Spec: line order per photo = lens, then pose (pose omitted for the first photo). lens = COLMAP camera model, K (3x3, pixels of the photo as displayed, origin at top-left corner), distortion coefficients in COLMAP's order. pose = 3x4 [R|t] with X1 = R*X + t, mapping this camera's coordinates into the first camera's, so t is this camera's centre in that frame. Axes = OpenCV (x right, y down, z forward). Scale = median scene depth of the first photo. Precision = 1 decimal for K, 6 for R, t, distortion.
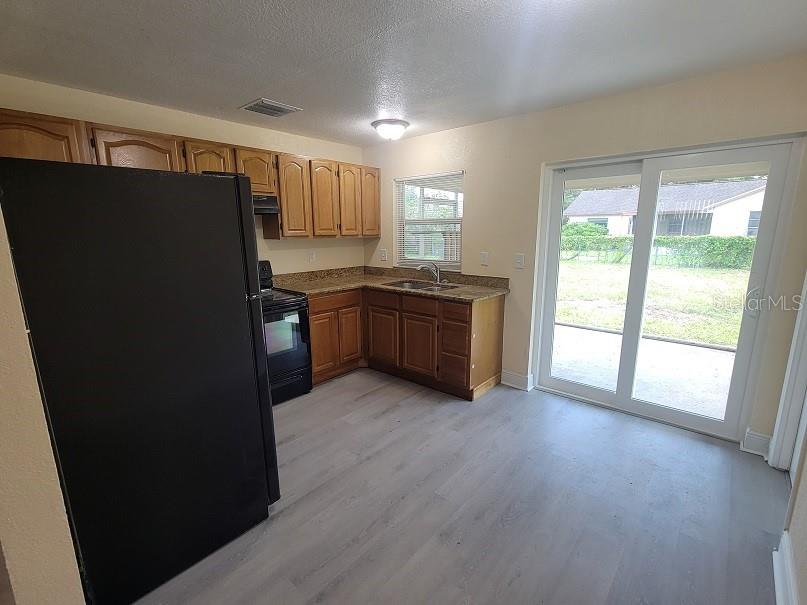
lens RADIAL K [[382.1, 0, 400.4], [0, 382.1, 306.0], [0, 0, 1]] dist [0.000782, -0.000138]
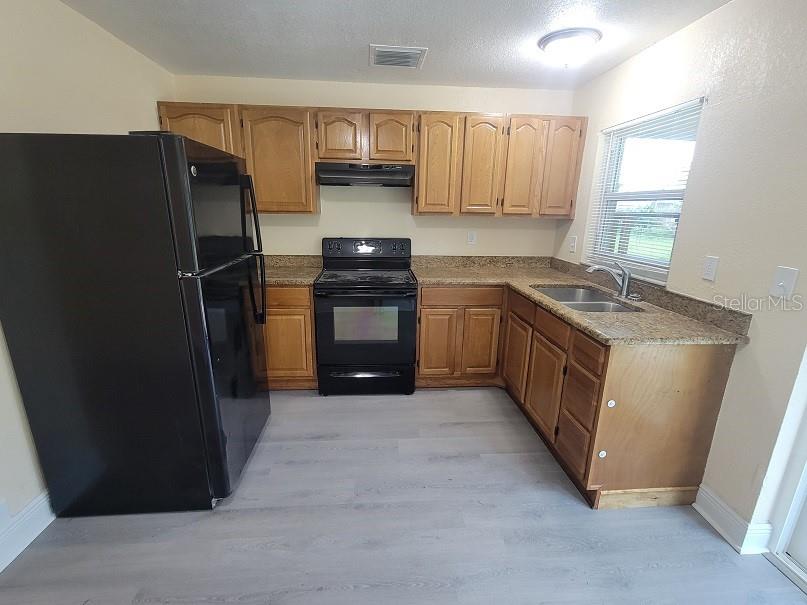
lens RADIAL K [[382.1, 0, 400.4], [0, 382.1, 306.0], [0, 0, 1]] dist [0.000782, -0.000138]
pose [[0.710304, 0.198367, -0.675365, 0.287072], [-0.161130, 0.979815, 0.118323, -0.068366], [0.685204, 0.024776, 0.727930, 0.343259]]
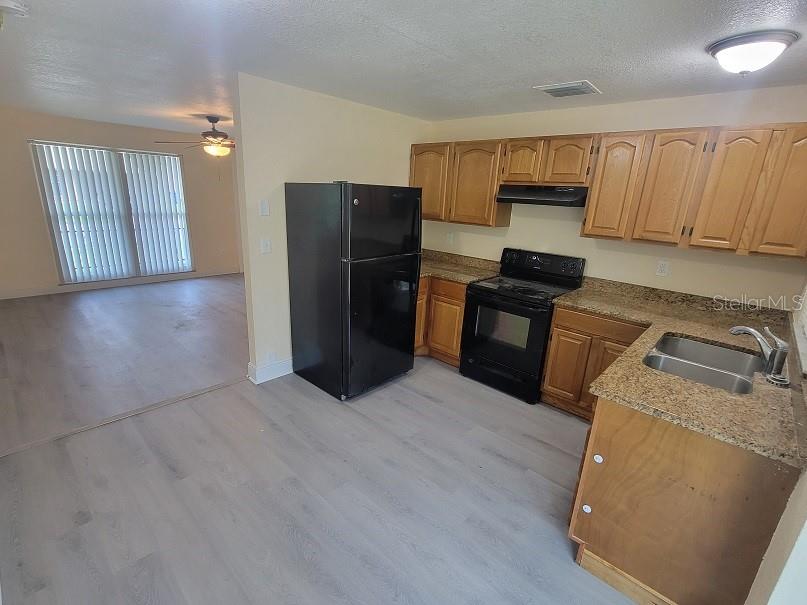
lens RADIAL K [[382.1, 0, 400.4], [0, 382.1, 306.0], [0, 0, 1]] dist [0.000782, -0.000138]
pose [[-0.033511, 0.292804, -0.955585, 0.569630], [-0.243683, 0.924873, 0.291939, -0.179289], [0.969276, 0.242643, 0.040358, 0.595292]]
